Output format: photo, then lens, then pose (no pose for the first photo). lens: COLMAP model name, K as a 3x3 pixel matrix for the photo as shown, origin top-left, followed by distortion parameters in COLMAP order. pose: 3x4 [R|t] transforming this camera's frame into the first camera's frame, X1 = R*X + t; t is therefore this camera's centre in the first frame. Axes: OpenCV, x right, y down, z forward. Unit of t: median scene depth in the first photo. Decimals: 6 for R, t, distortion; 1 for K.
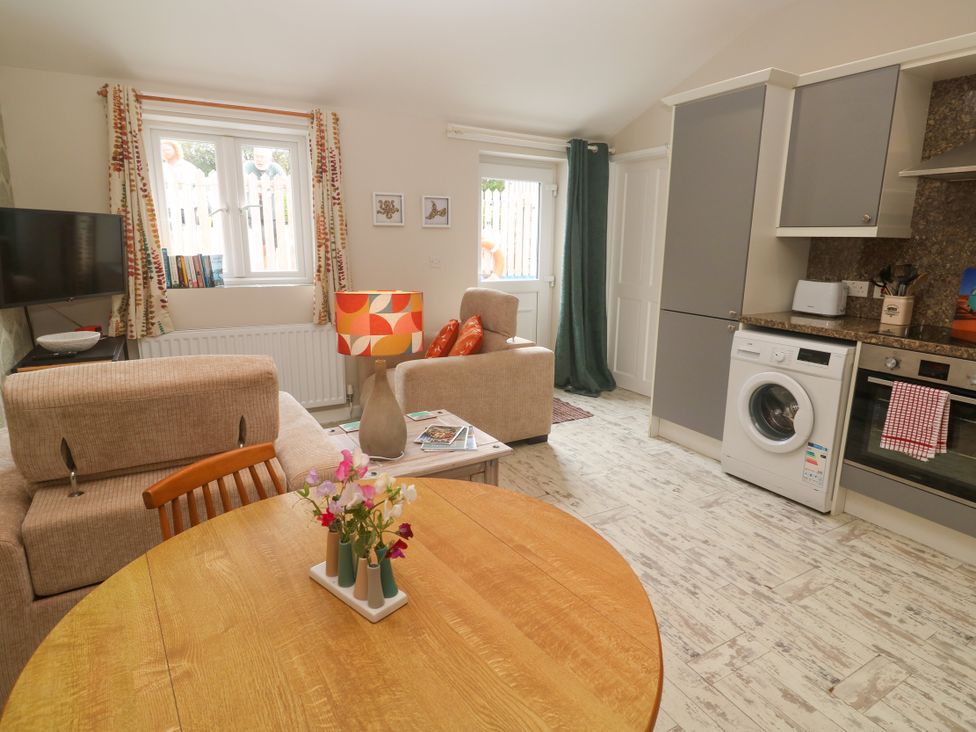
lens RADIAL K [[537.0, 0, 499.3], [0, 537.0, 354.9], [0, 0, 1]] dist [0.001461, -0.014549]
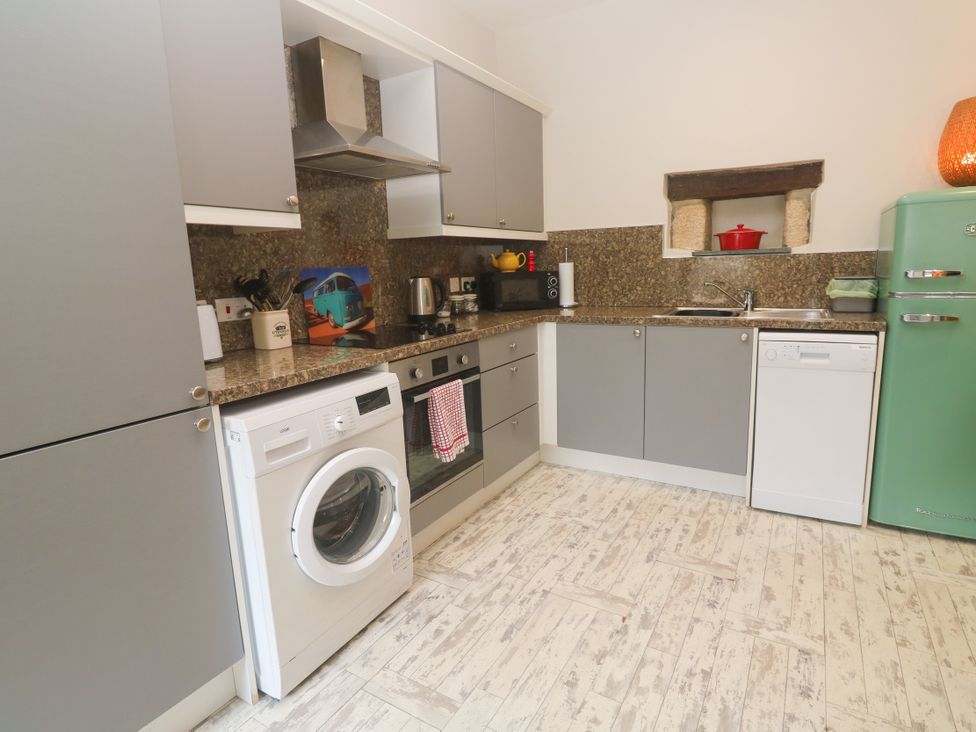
lens RADIAL K [[523.2, 0, 498.8], [0, 523.2, 356.1], [0, 0, 1]] dist [-0.002583, -0.012628]
pose [[-0.500697, -0.148200, 0.852842, -0.047815], [0.203752, 0.937376, 0.282511, -0.204394], [-0.841301, 0.315220, -0.439145, 1.140929]]
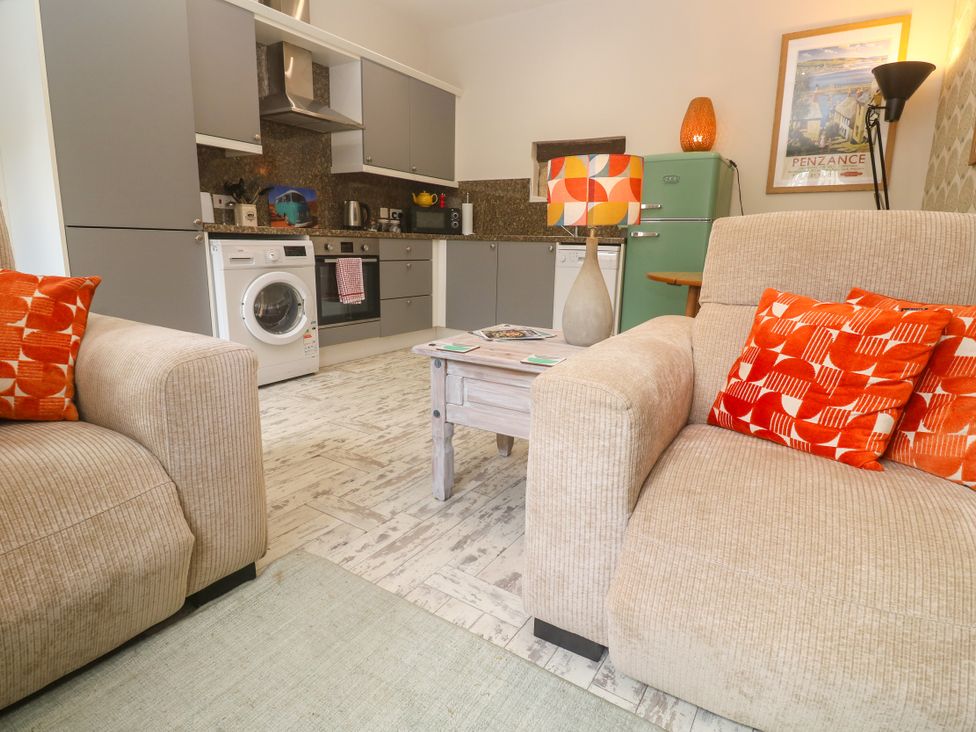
lens RADIAL K [[523.2, 0, 498.8], [0, 523.2, 356.1], [0, 0, 1]] dist [-0.002583, -0.012628]
pose [[-0.470757, -0.211530, 0.856530, -0.706123], [0.148939, 0.937845, 0.313470, -0.077600], [-0.869600, 0.275139, -0.409992, 1.152442]]
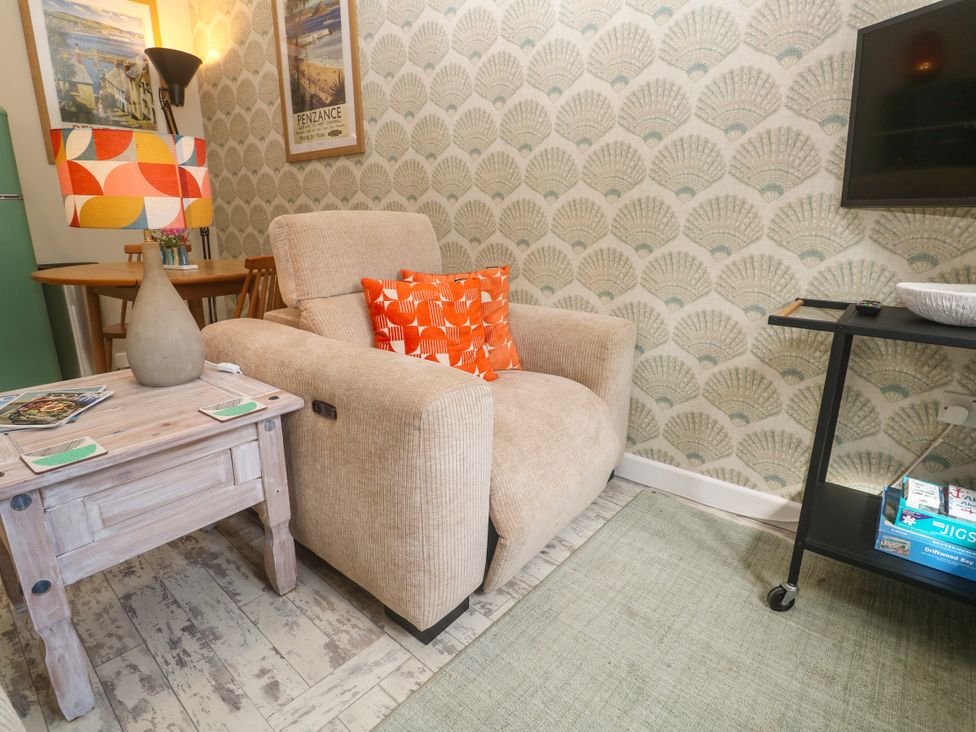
lens RADIAL K [[507.7, 0, 500.7], [0, 507.7, 356.6], [0, 0, 1]] dist [0.000333, -0.014279]
pose [[-0.937075, 0.065034, -0.343018, -0.298963], [-0.096551, 0.895907, 0.433621, -0.134815], [0.335513, 0.439455, -0.833253, 1.293695]]
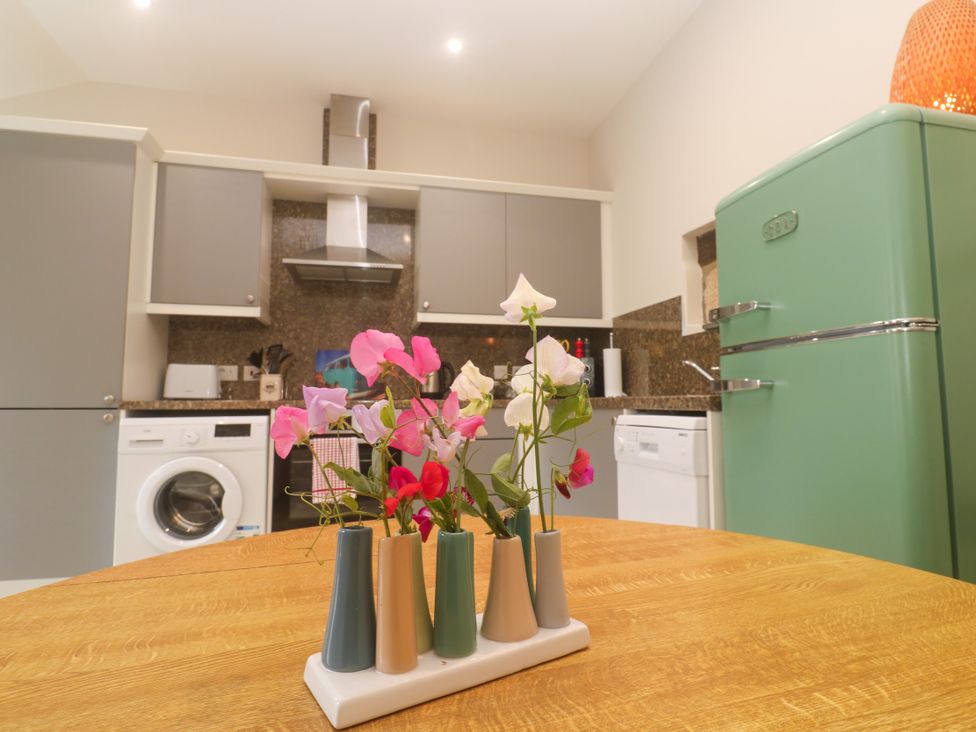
lens RADIAL K [[558.6, 0, 505.3], [0, 558.6, 352.8], [0, 0, 1]] dist [-0.001227, -0.000624]
pose [[0.268116, 0.069353, 0.960887, -0.234140], [0.206716, 0.970032, -0.127693, 0.094504], [-0.940948, 0.232867, 0.245745, 0.280120]]
